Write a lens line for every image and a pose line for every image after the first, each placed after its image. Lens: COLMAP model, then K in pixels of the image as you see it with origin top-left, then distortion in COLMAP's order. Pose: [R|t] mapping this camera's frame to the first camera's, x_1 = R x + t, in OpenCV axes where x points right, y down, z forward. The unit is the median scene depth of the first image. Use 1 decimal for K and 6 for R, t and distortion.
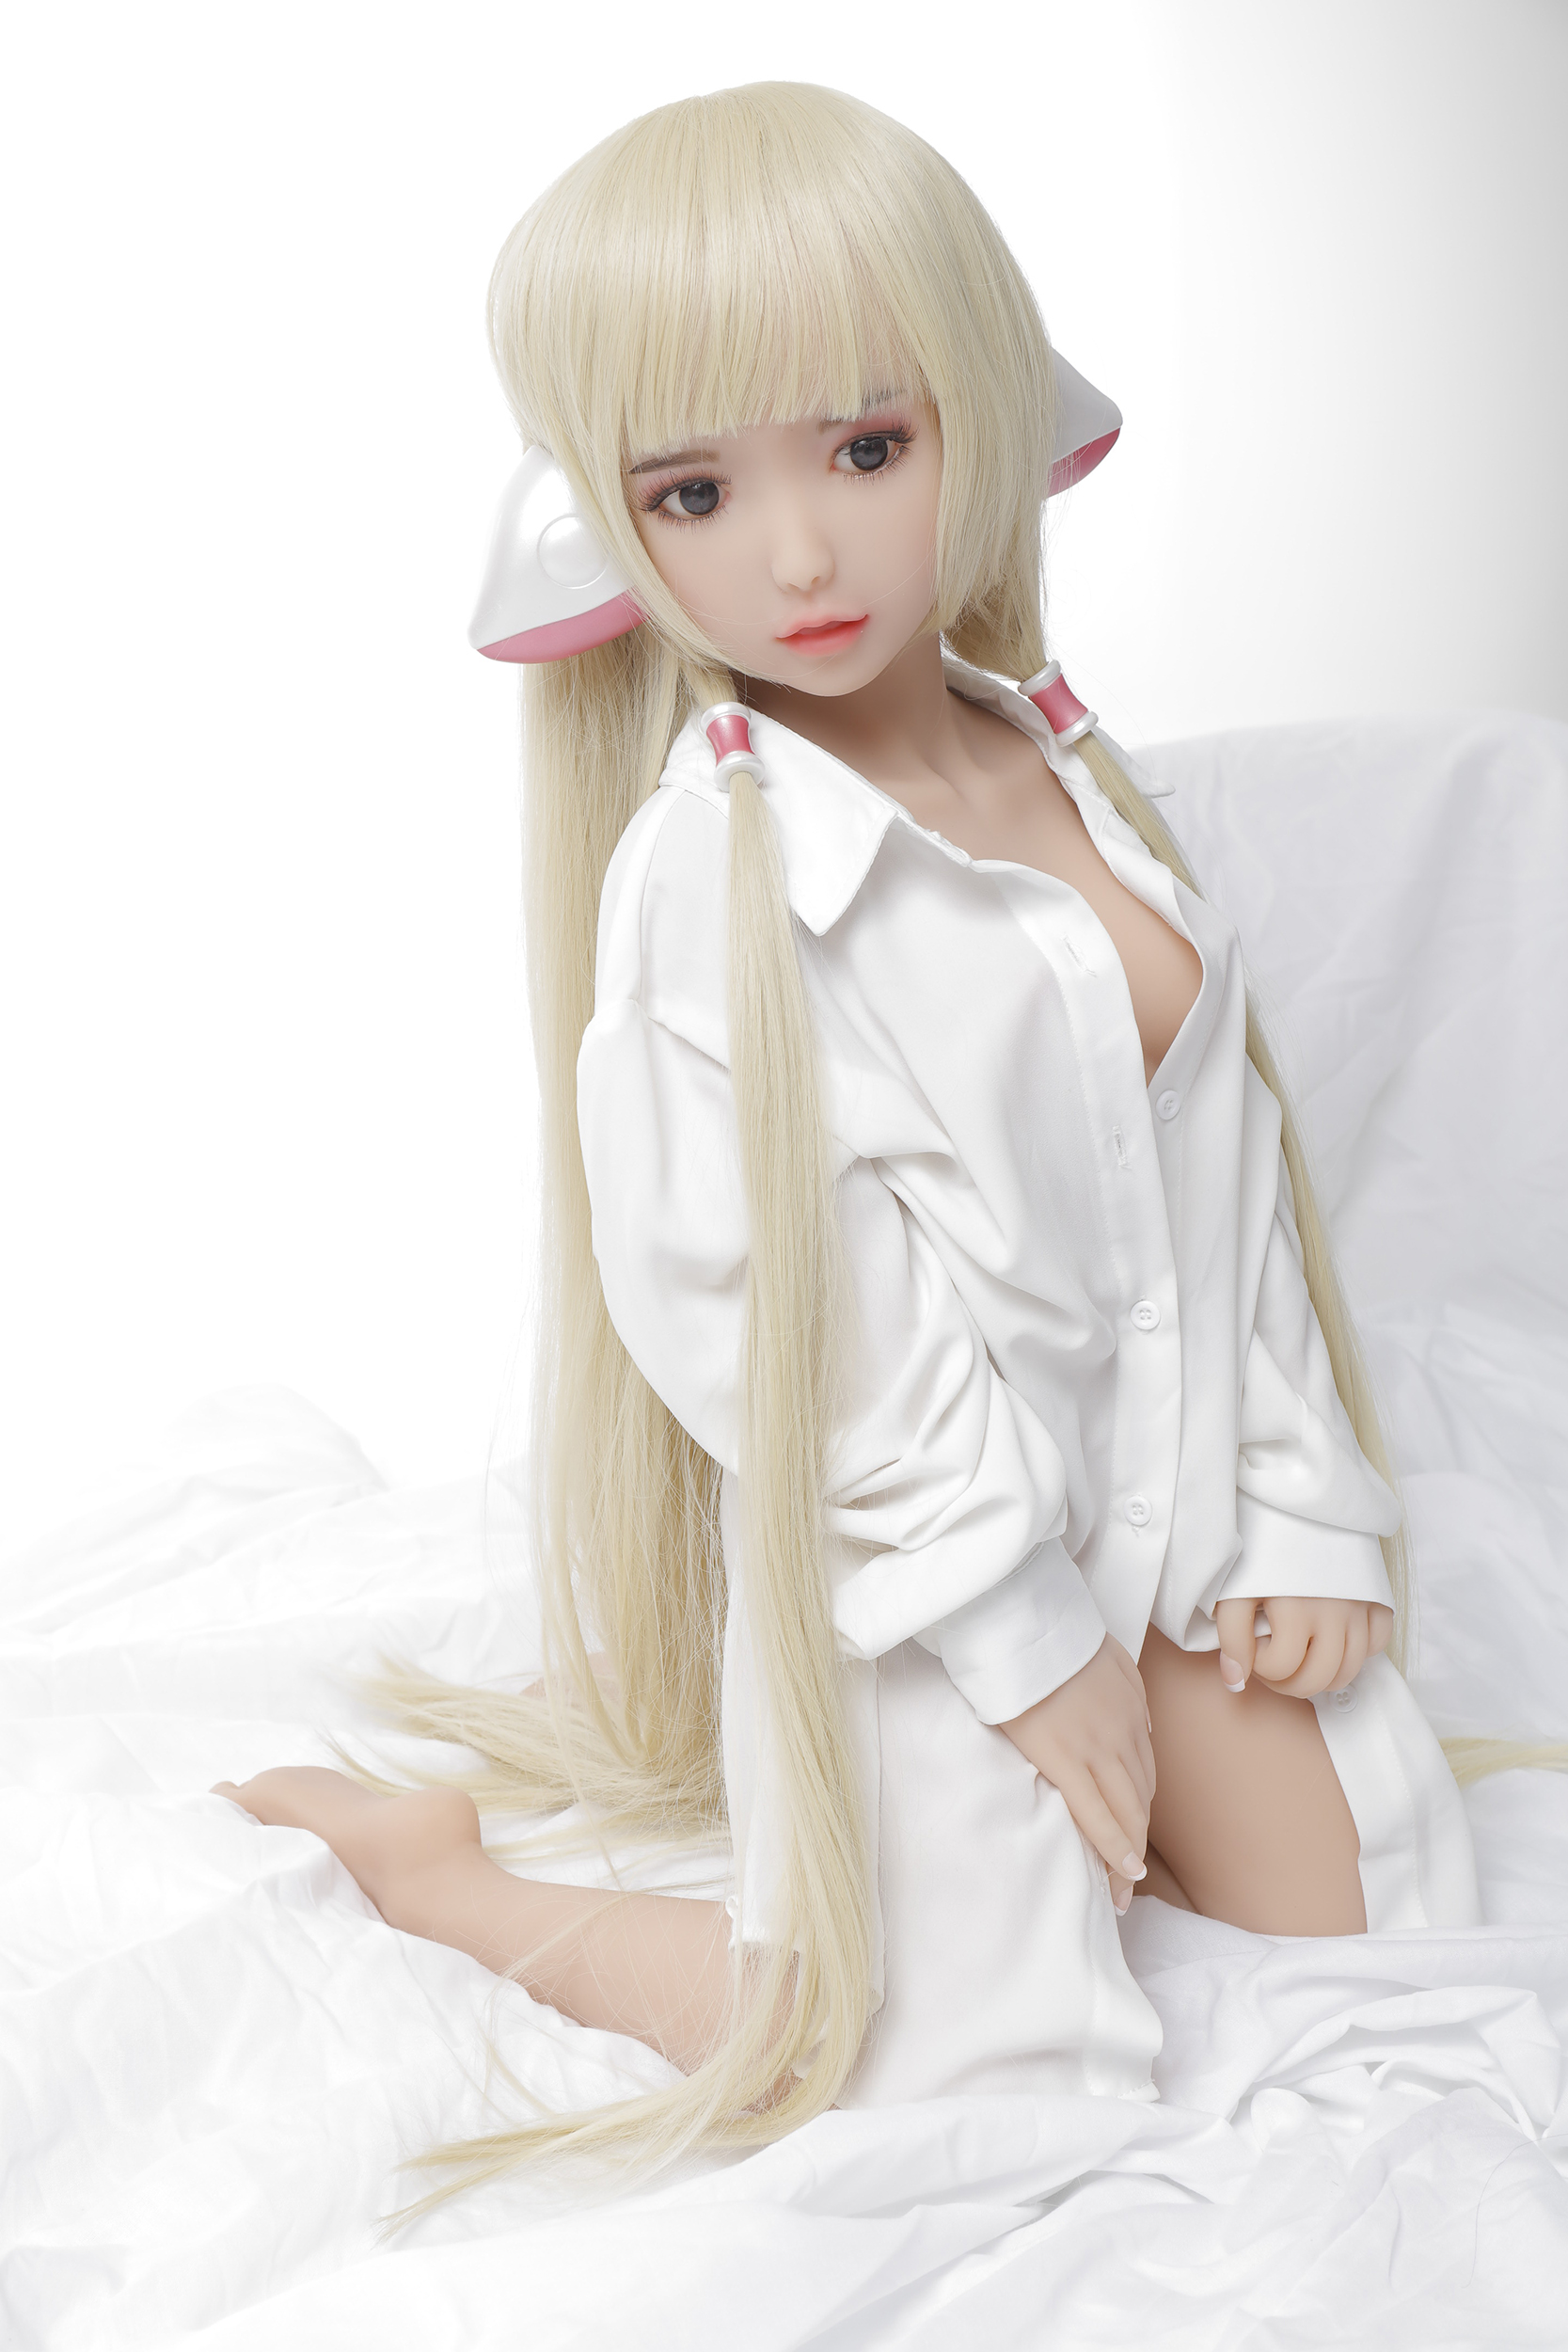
lens RADIAL K [[3405.7, 0, 784.0], [0, 3405.7, 1176.0], [0, 0, 1]] dist [0.027901, 0.030795]
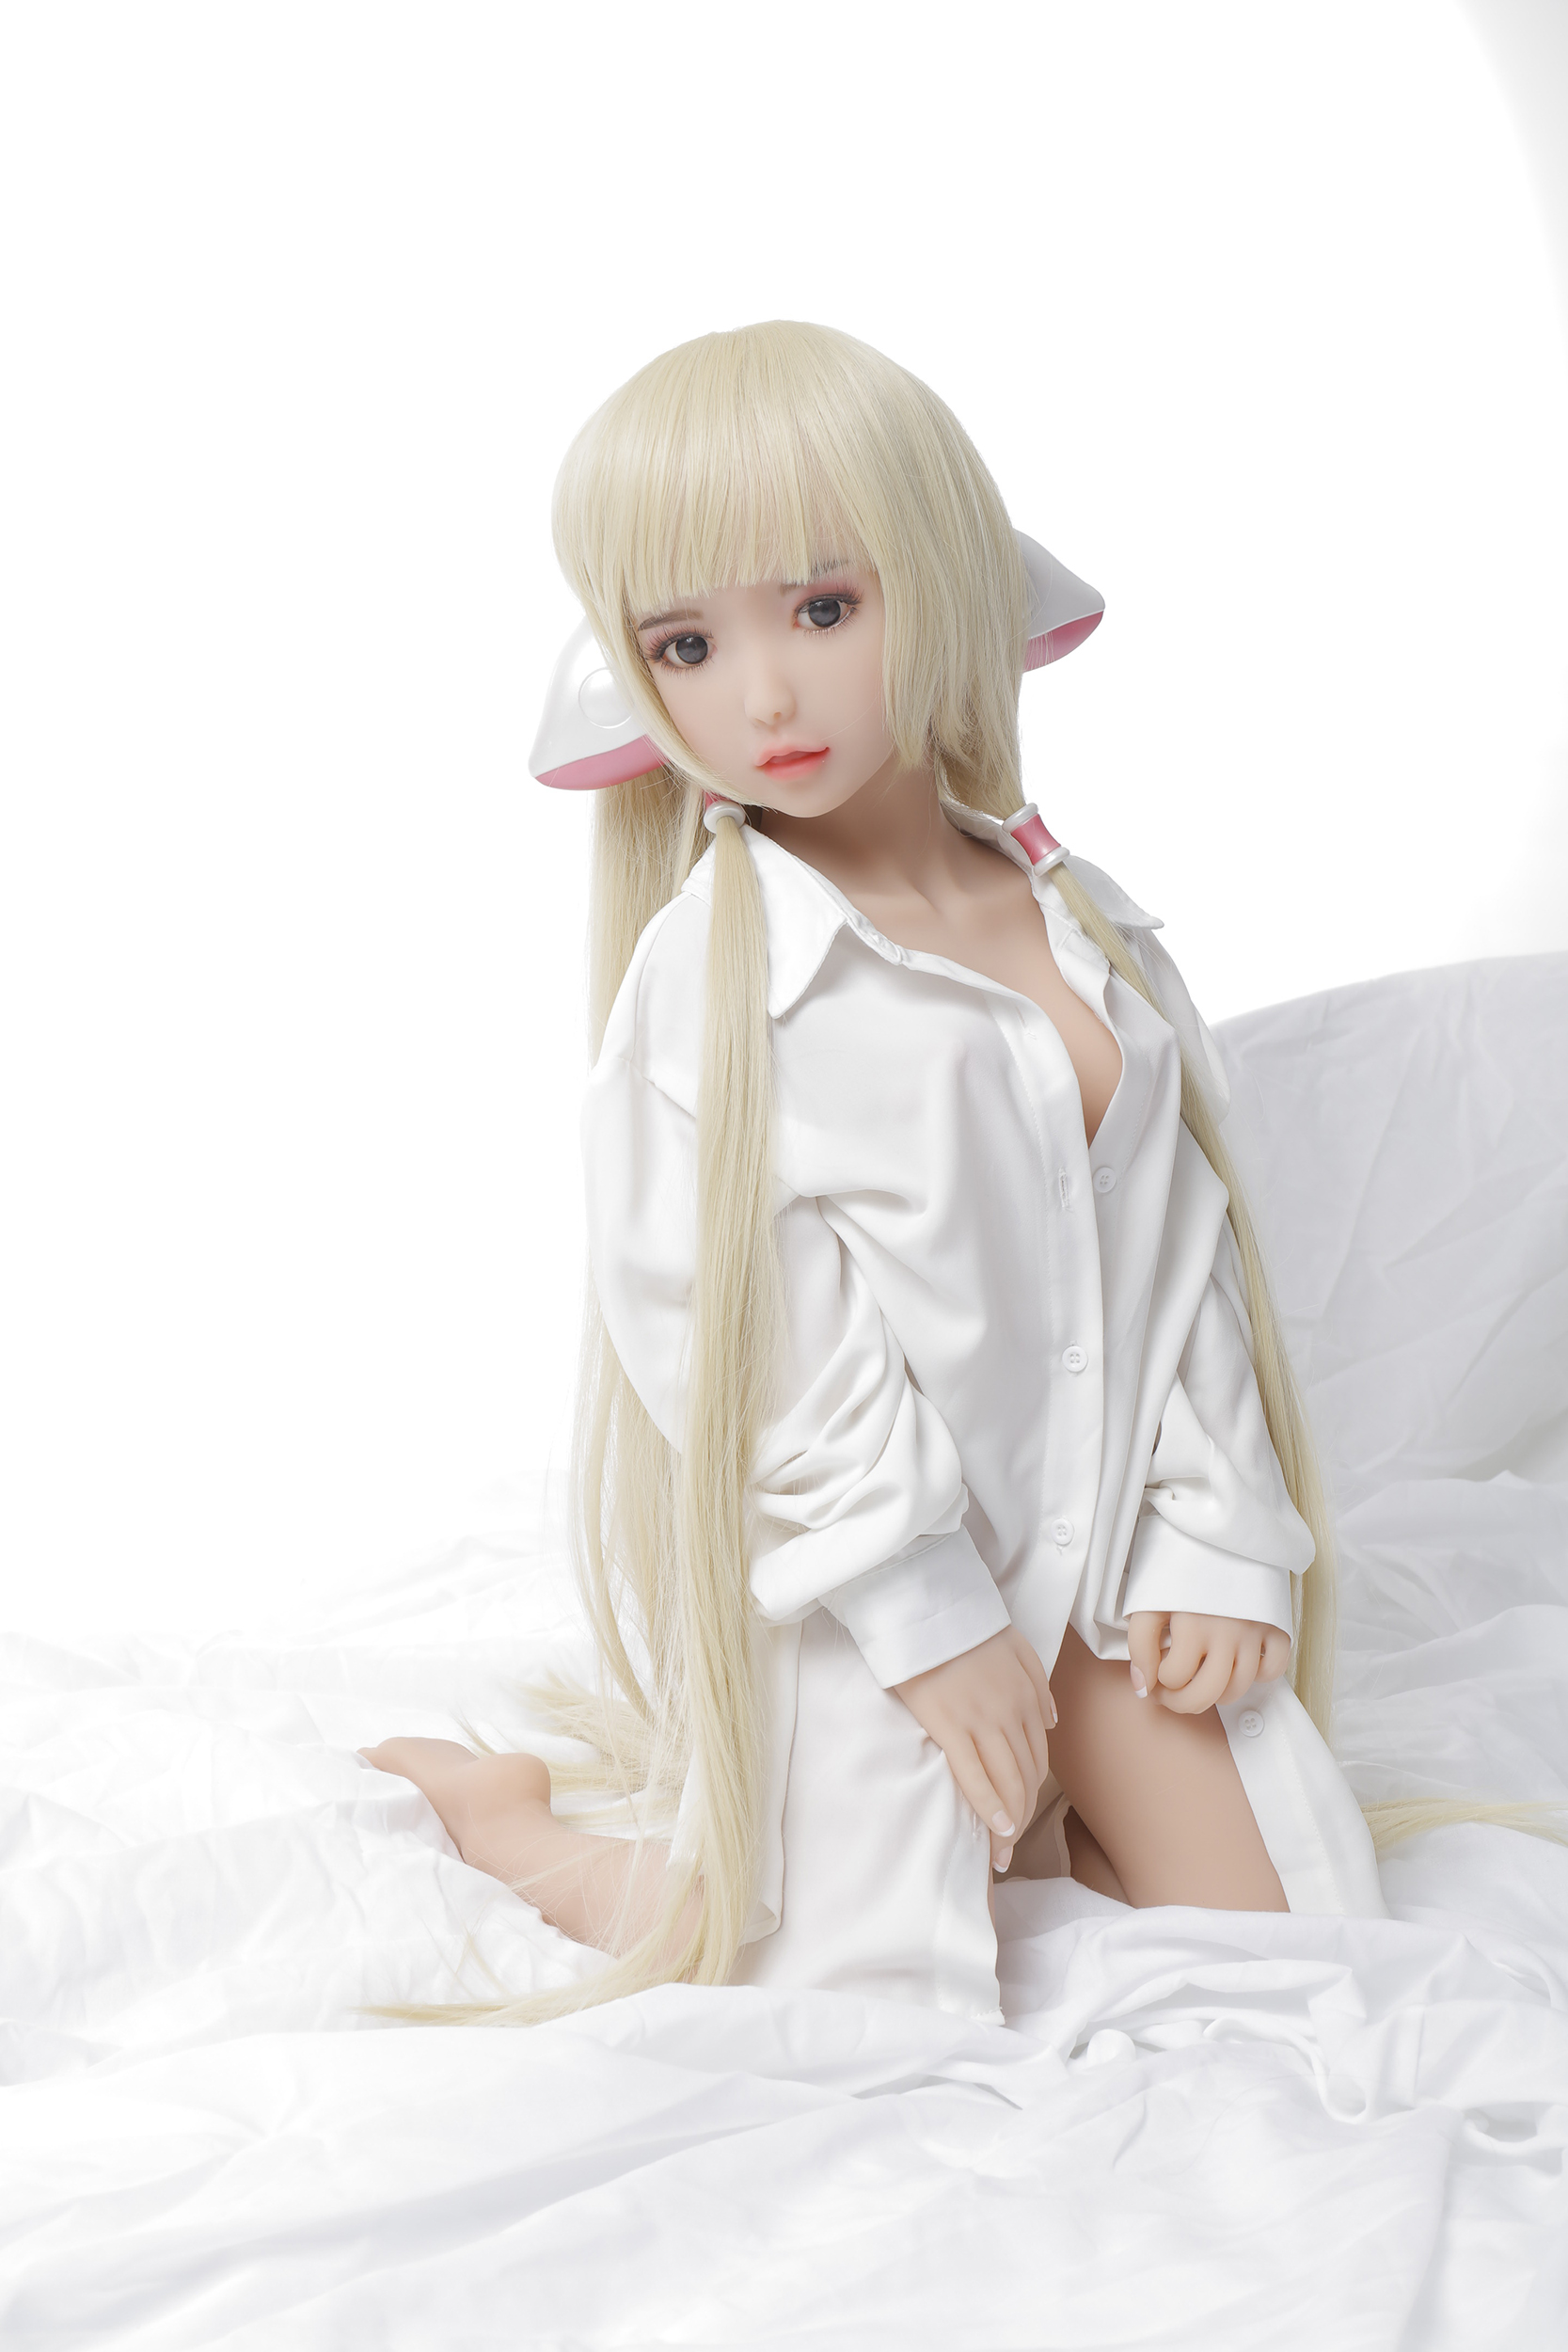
lens RADIAL K [[3181.9, 0, 784.0], [0, 3181.9, 1176.0], [0, 0, 1]] dist [0.013143, 0.022538]
pose [[0.974201, 0.039648, -0.222174, 0.261204], [-0.061253, 0.993946, -0.091212, 0.088257], [0.217213, 0.102467, 0.970731, -0.079275]]
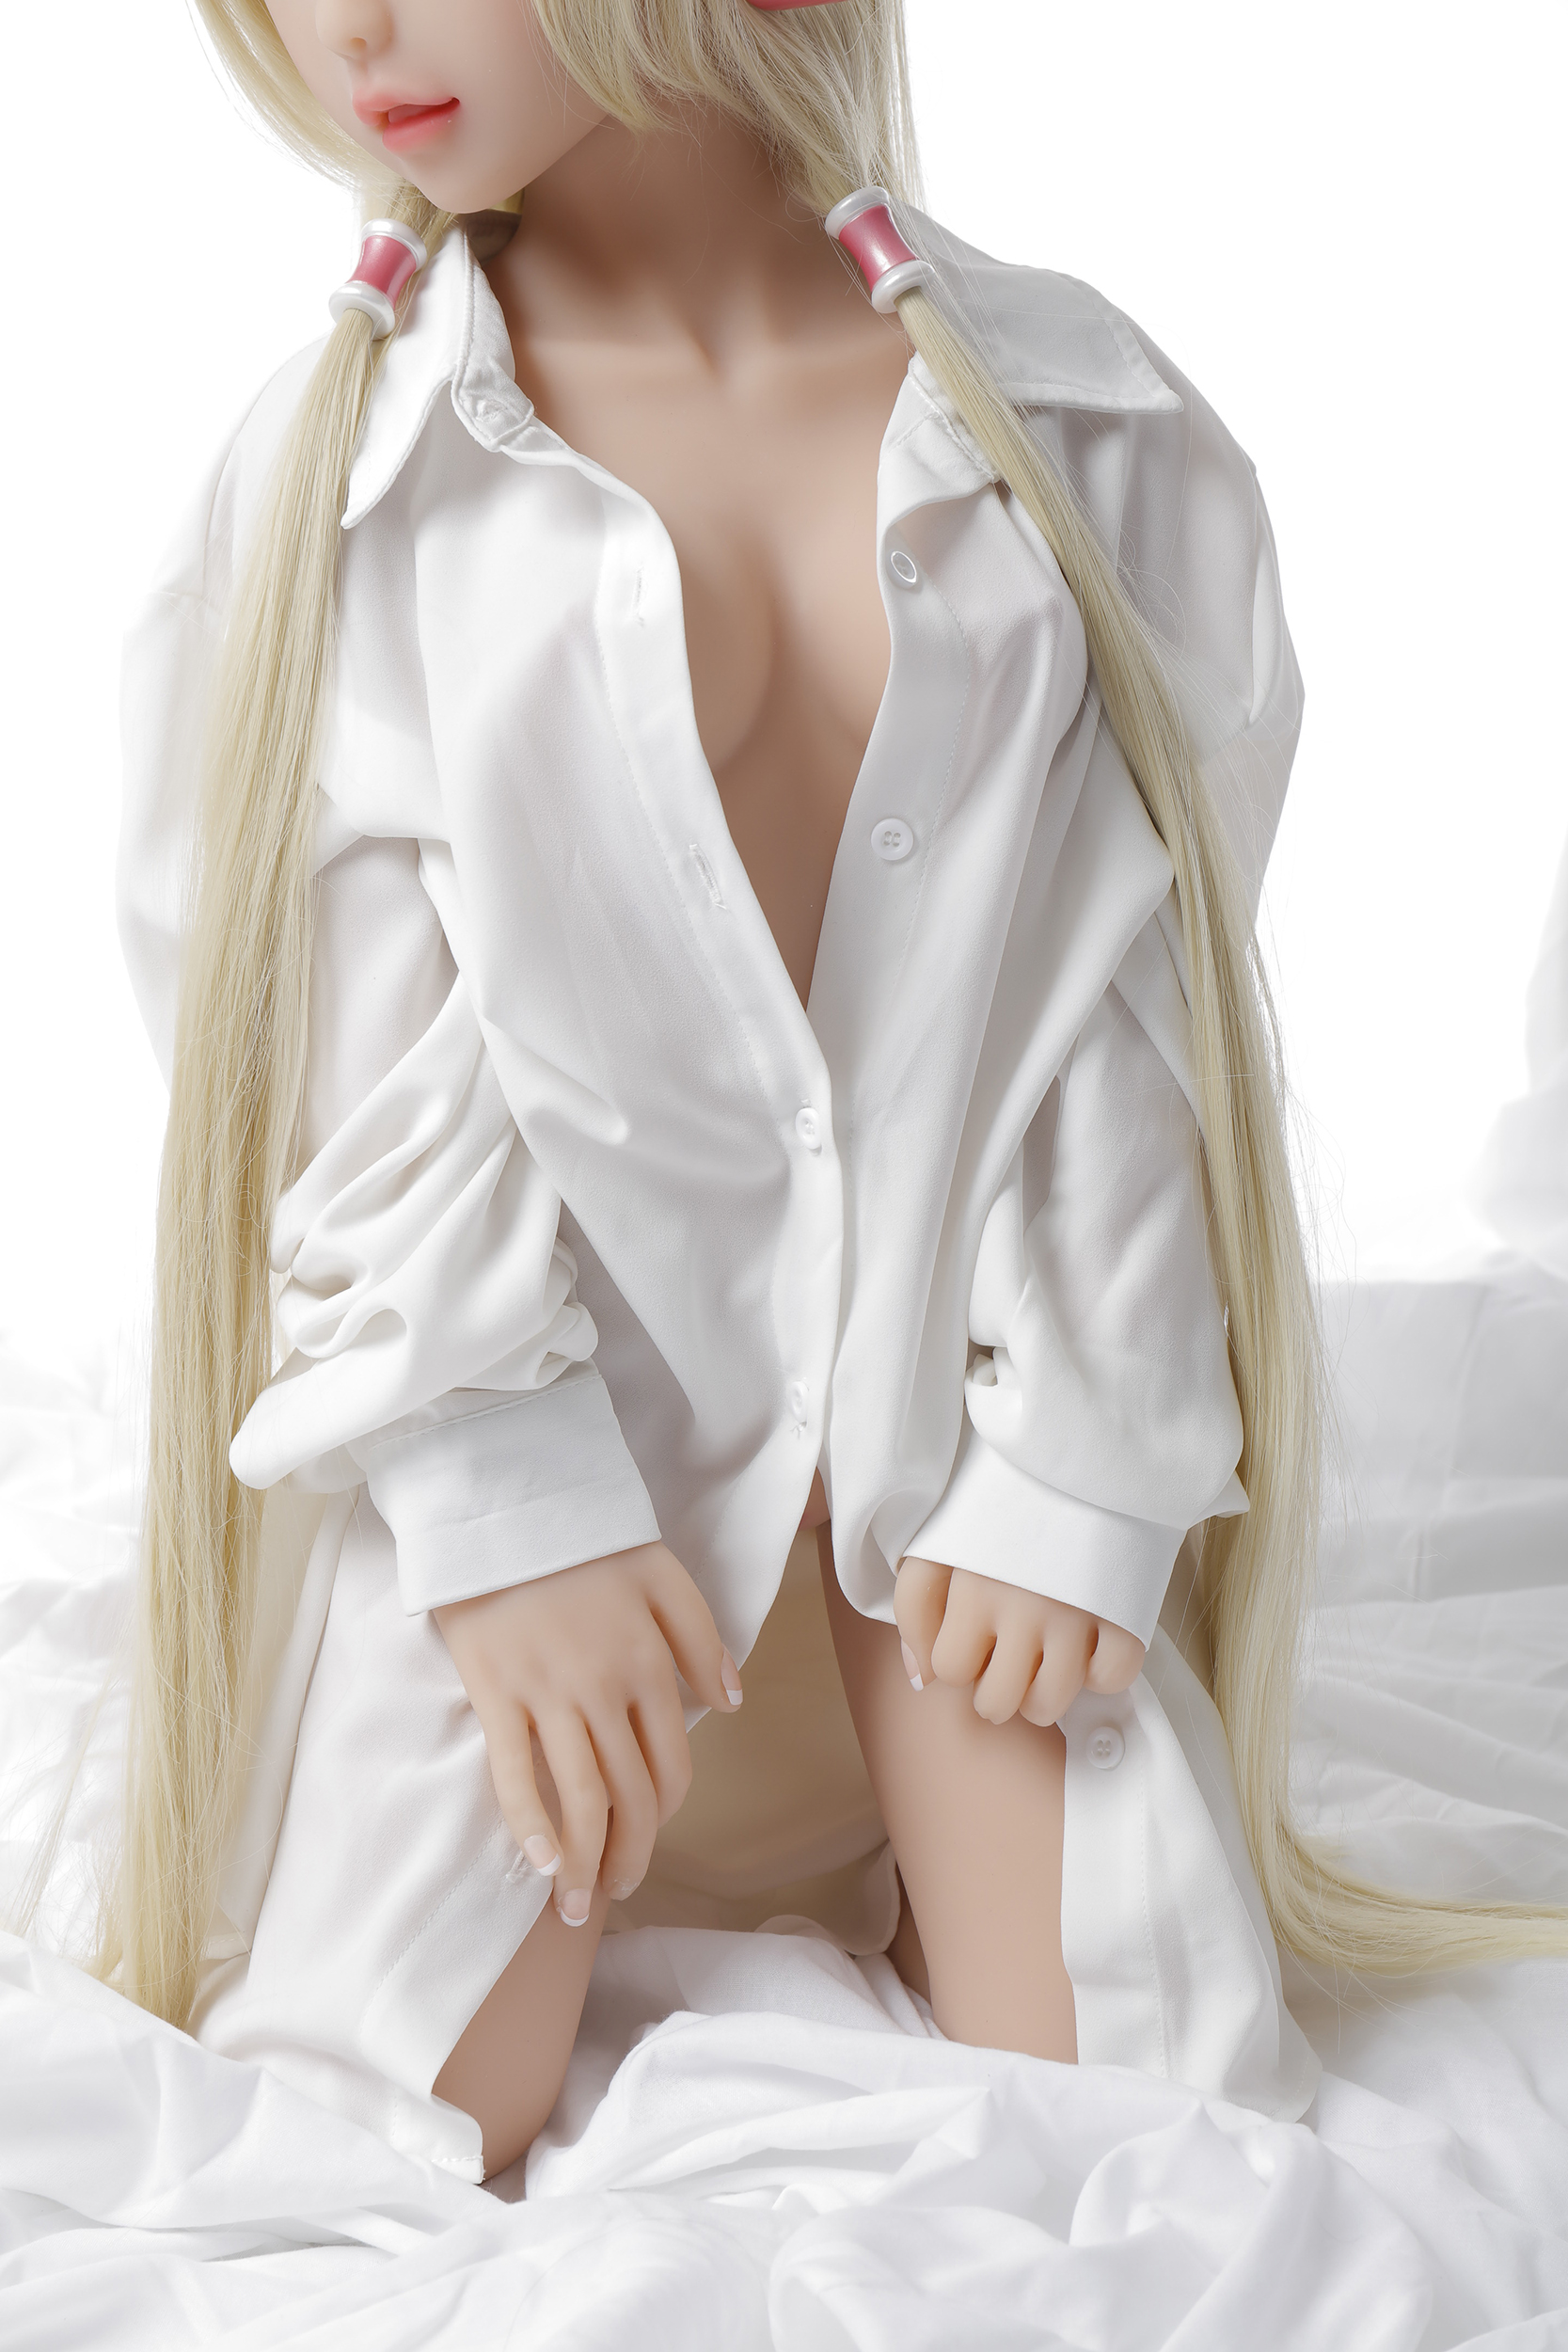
lens RADIAL K [[4161.5, 0, 784.0], [0, 4161.5, 1176.0], [0, 0, 1]] dist [0.034947, 0.360358]
pose [[0.789555, 0.181357, -0.586270, 0.639980], [-0.153072, 0.983340, 0.098038, -0.034932], [0.594283, 0.012335, 0.804162, 0.316203]]
